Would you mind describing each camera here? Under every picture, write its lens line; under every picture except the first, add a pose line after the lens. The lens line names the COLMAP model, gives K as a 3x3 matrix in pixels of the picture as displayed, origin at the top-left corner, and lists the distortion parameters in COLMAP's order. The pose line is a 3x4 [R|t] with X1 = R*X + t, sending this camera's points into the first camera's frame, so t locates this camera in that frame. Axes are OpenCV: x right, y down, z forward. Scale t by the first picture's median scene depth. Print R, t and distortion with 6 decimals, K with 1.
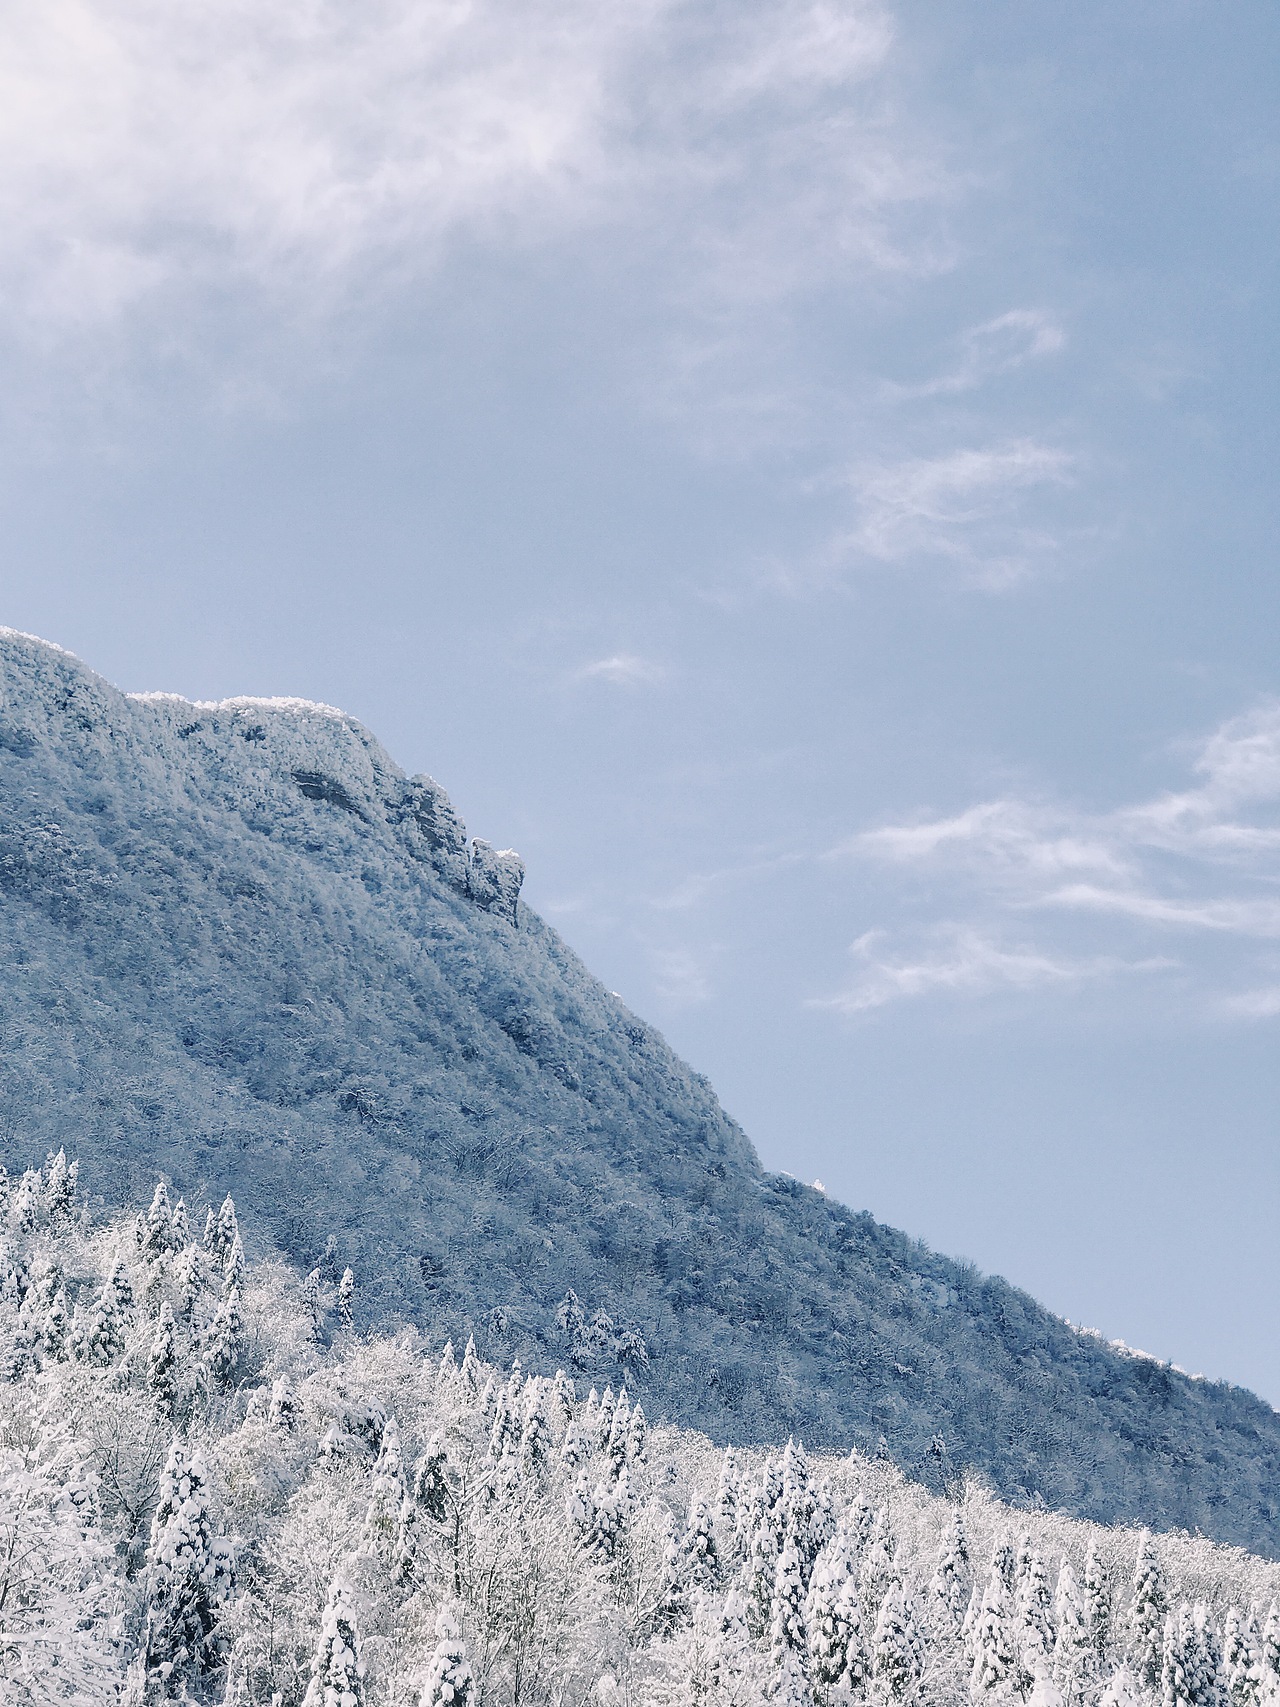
lens RADIAL K [[2710.0, 0, 640.0], [0, 2710.0, 853.5], [0, 0, 1]] dist [-0.010771, 0.152480]
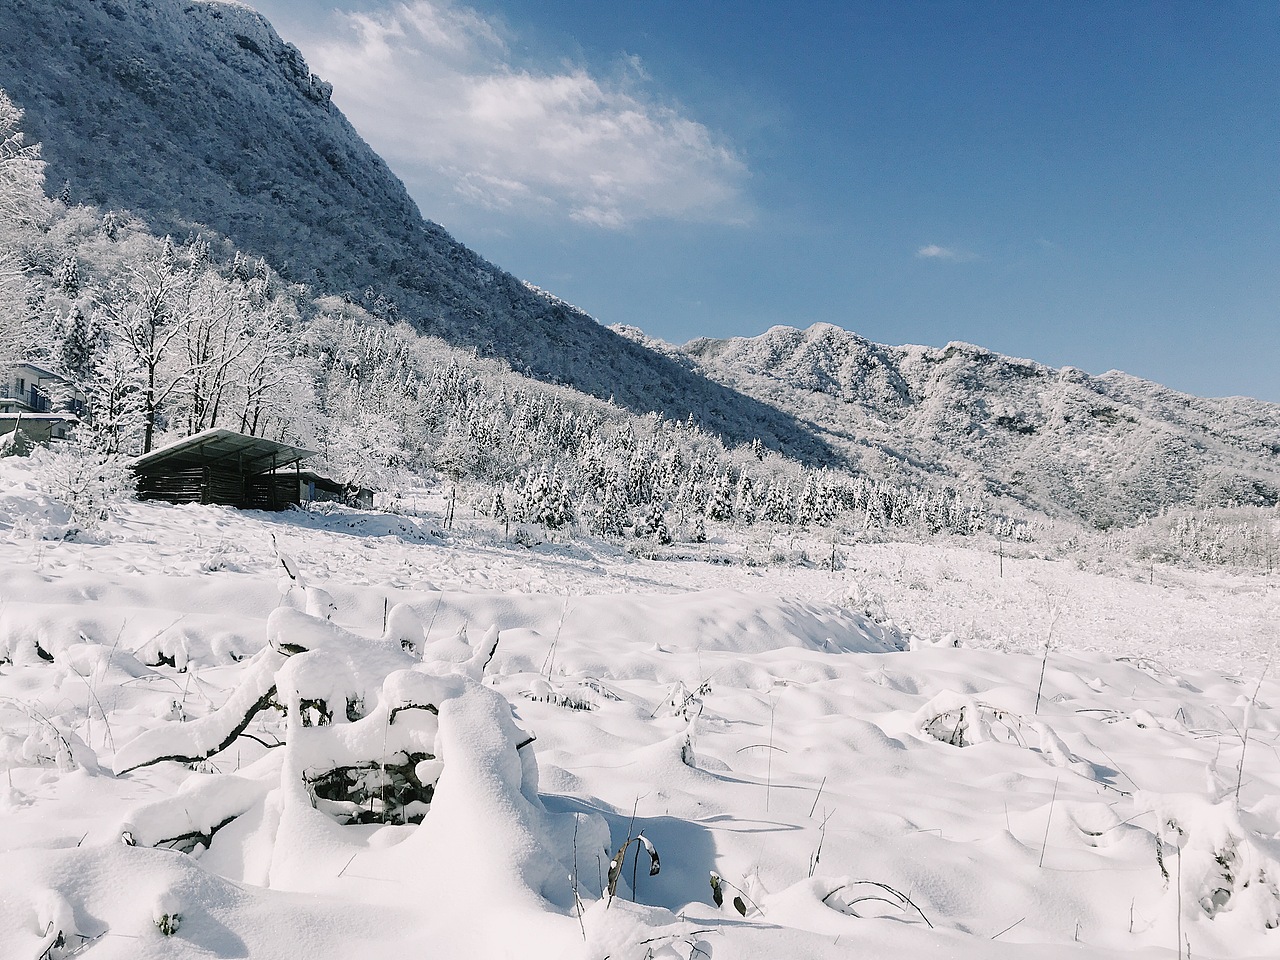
lens RADIAL K [[1040.5, 0, 640.0], [0, 1040.5, 480.0], [0, 0, 1]] dist [0.001688, 0.006062]
pose [[0.962216, 0.030207, 0.270607, -0.024738], [-0.128027, 0.927308, 0.351724, -0.045217], [-0.240311, -0.373079, 0.896137, -0.095168]]
